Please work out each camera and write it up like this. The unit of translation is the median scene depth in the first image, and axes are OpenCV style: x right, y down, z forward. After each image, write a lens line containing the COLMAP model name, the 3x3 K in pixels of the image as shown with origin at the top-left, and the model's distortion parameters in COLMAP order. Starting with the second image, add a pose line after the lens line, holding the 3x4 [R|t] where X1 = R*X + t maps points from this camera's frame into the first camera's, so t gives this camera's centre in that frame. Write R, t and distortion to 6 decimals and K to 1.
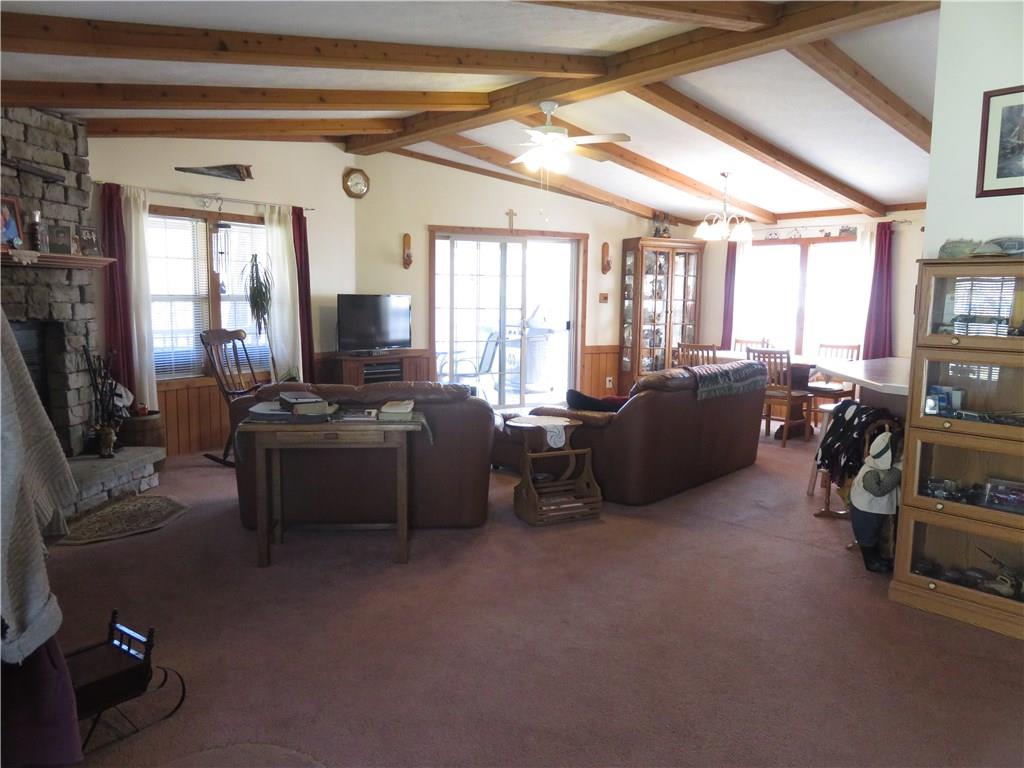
lens RADIAL K [[759.6, 0, 512.0], [0, 759.6, 384.0], [0, 0, 1]] dist [-0.023915, 0.005003]
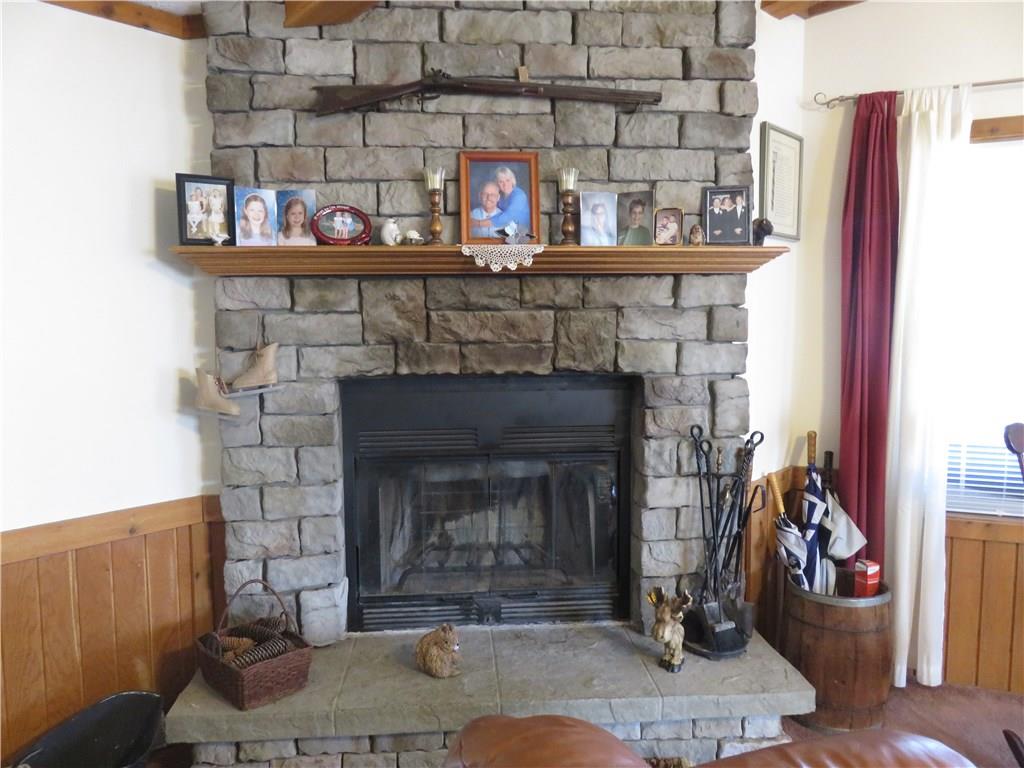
lens RADIAL K [[759.6, 0, 512.0], [0, 759.6, 384.0], [0, 0, 1]] dist [-0.023915, 0.005003]
pose [[0.162283, 0.068961, -0.984332, -0.095928], [-0.104621, 0.993134, 0.052329, -0.095498], [0.981182, 0.094490, 0.168383, 0.817853]]
